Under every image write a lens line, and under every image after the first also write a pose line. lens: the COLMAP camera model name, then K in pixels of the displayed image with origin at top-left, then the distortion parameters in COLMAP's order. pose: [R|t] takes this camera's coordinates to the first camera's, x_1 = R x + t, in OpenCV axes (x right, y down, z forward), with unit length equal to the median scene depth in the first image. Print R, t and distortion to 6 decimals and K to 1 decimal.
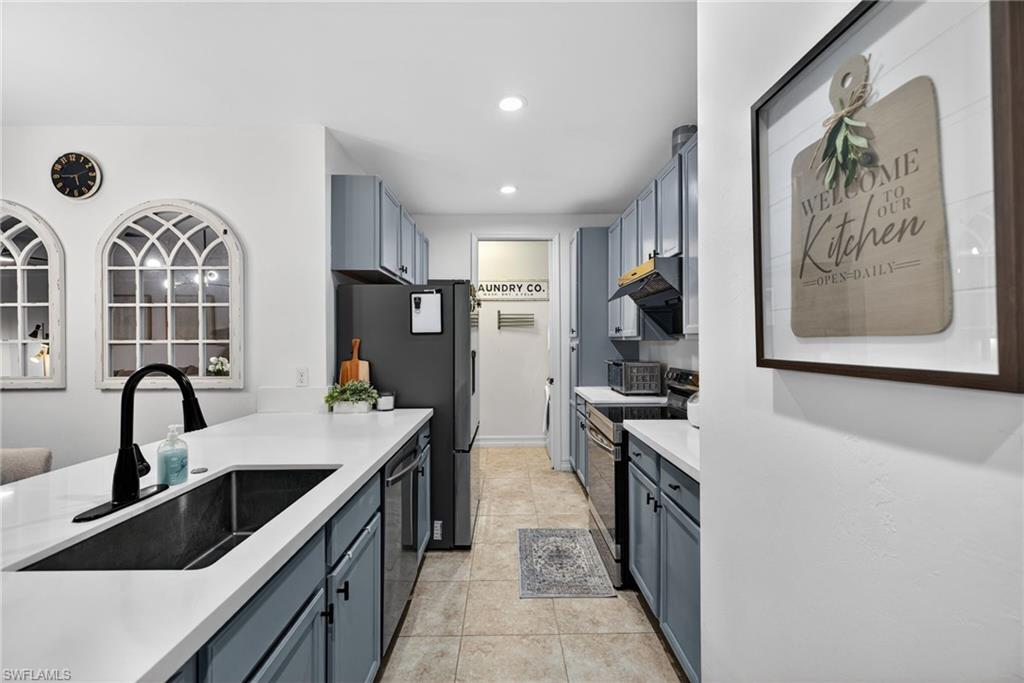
lens RADIAL K [[493.8, 0, 517.0], [0, 493.8, 336.3], [0, 0, 1]] dist [-0.001549, -0.000005]
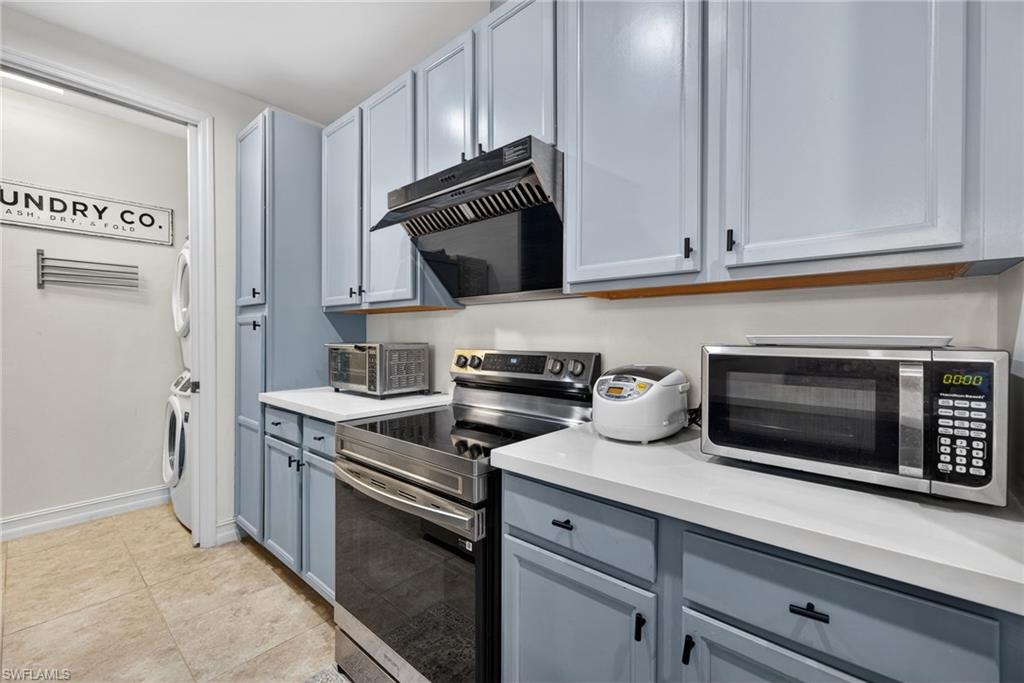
lens RADIAL K [[424.5, 0, 512.3], [0, 424.5, 340.9], [0, 0, 1]] dist [0.003859, -0.001080]
pose [[0.662380, -0.000540, 0.749168, -0.050473], [-0.005127, 0.999973, 0.005254, 0.037953], [-0.749150, -0.007321, 0.662359, 0.445218]]
